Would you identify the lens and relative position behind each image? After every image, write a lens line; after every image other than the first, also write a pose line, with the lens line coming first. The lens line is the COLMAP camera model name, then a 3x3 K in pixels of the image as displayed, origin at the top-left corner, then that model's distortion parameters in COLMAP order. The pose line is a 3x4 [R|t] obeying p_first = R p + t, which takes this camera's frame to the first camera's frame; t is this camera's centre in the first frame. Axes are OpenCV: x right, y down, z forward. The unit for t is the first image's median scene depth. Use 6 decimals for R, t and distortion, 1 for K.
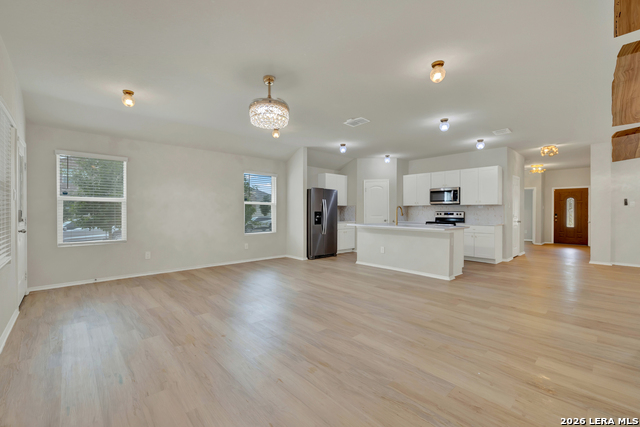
lens RADIAL K [[271.7, 0, 318.1], [0, 271.7, 212.5], [0, 0, 1]] dist [0.003192, -0.000308]
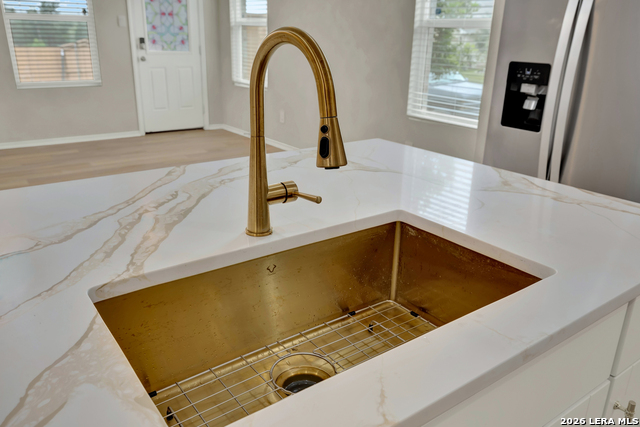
lens RADIAL K [[505.4, 0, 320.3], [0, 505.4, 212.9], [0, 0, 1]] dist [-0.015061, -0.001117]
pose [[-0.111383, 0.331040, -0.937020, 0.388525], [-0.027008, 0.941530, 0.335844, -0.018389], [0.993410, 0.062715, -0.095930, 0.913287]]
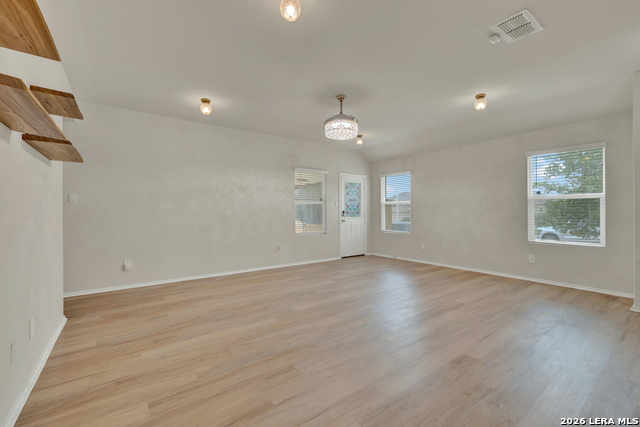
lens RADIAL K [[271.7, 0, 316.2], [0, 271.7, 213.6], [0, 0, 1]] dist [0.003192, -0.000308]
pose [[-0.113574, 0.007438, -0.993502, 0.483502], [0.002434, 0.999971, 0.007208, -0.000121], [0.993527, -0.001600, -0.113589, 0.500604]]
